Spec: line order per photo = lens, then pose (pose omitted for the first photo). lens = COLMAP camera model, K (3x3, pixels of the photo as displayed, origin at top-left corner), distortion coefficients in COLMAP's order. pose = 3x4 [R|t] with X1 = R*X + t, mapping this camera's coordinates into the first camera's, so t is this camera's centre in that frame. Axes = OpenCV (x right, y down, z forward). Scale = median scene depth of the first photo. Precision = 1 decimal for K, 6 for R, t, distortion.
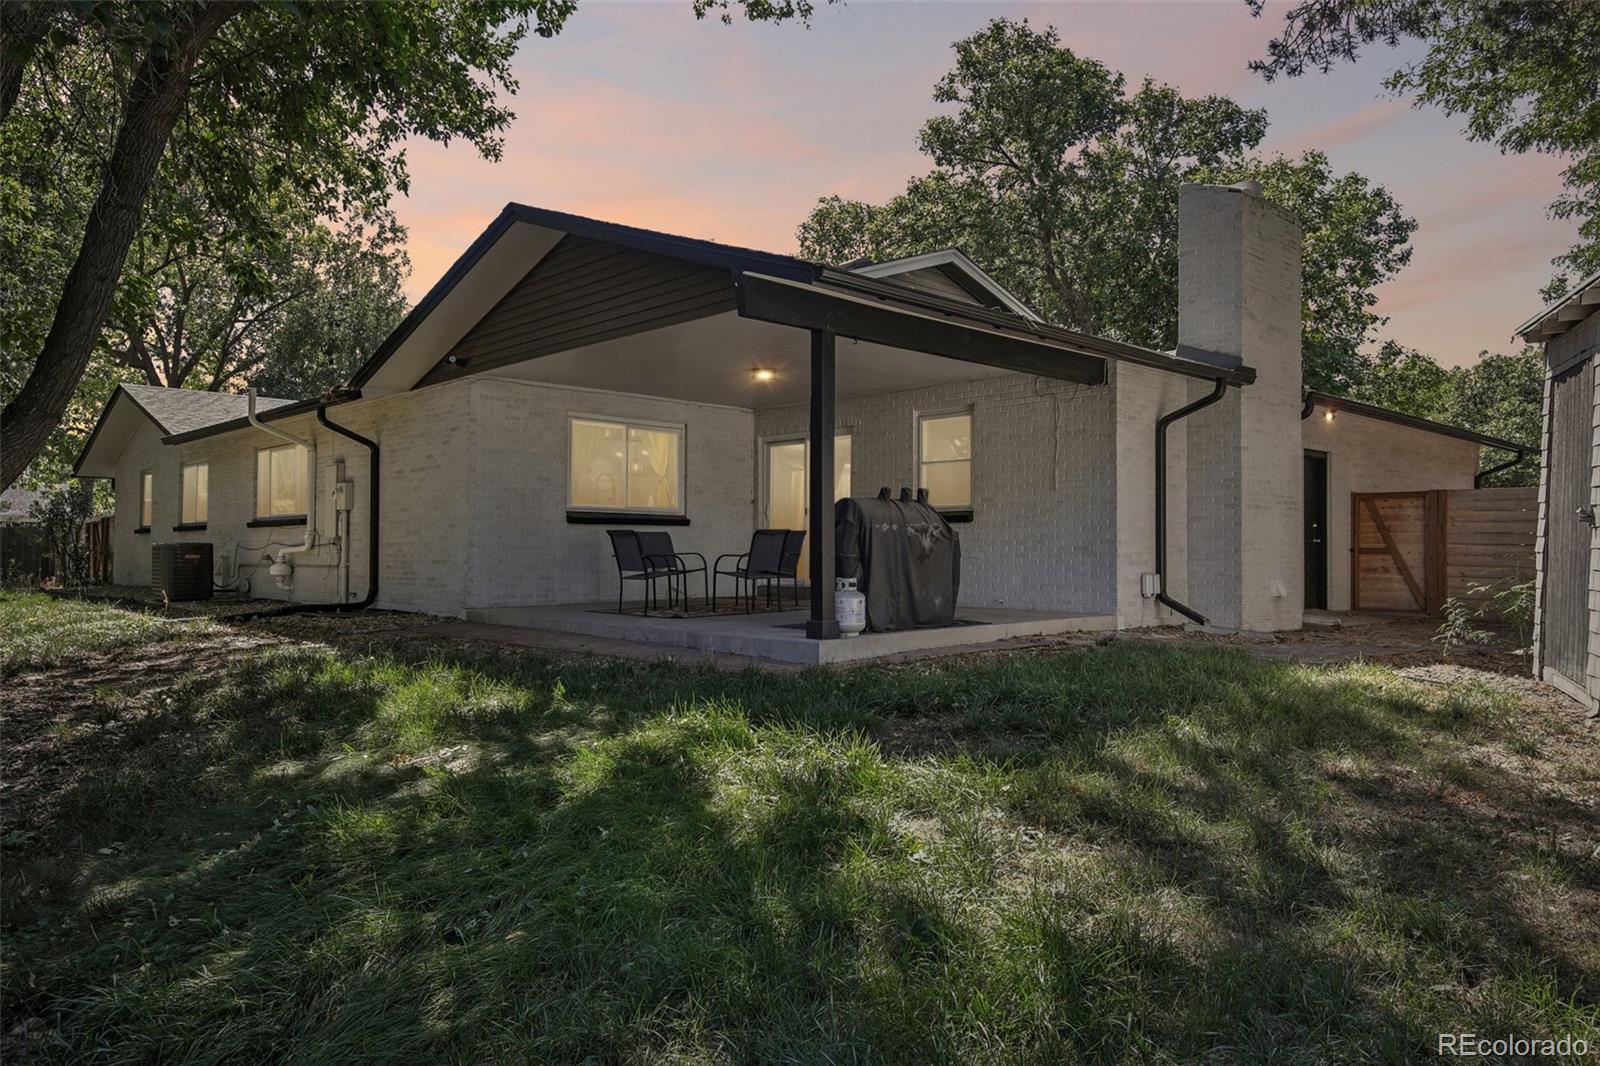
lens RADIAL K [[1097.4, 0, 800.0], [0, 1097.4, 533.0], [0, 0, 1]] dist [0.003459, 0.000919]
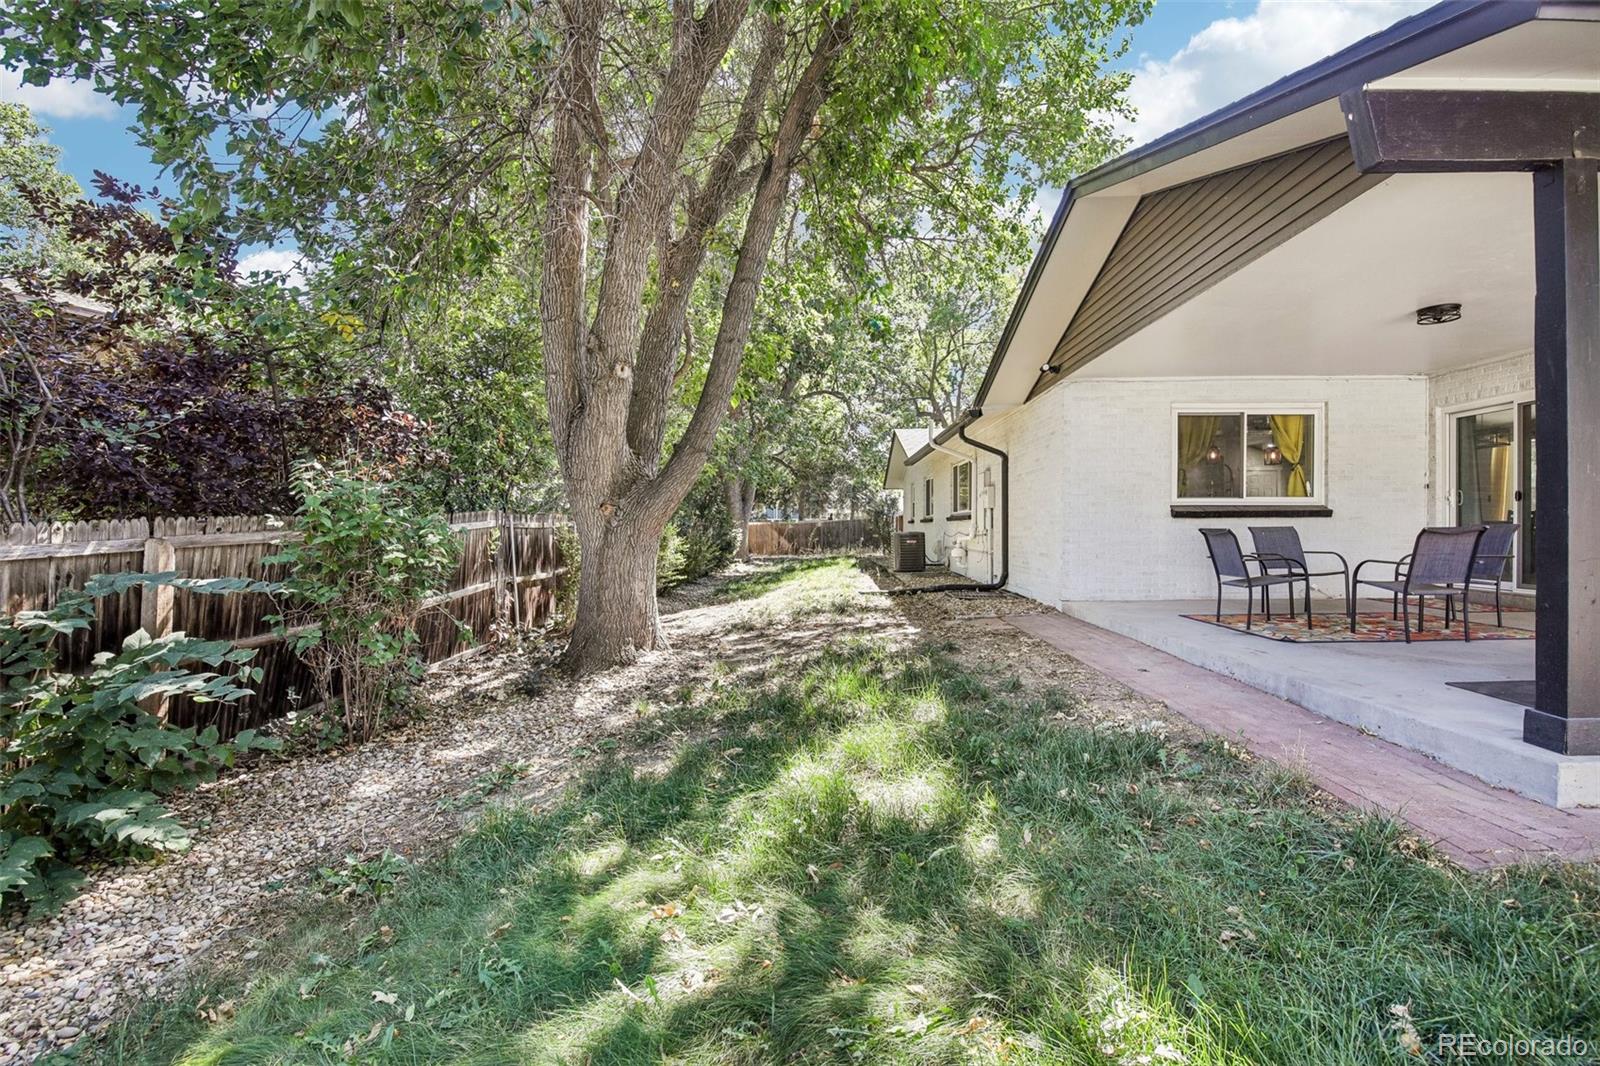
lens RADIAL K [[690.2, 0, 800.0], [0, 690.2, 533.0], [0, 0, 1]] dist [0.002065, -0.011238]
pose [[0.697518, -0.000736, -0.716567, -0.002188], [0.020668, 0.999604, 0.019092, -0.014099], [0.716269, -0.028127, 0.697257, 0.334283]]
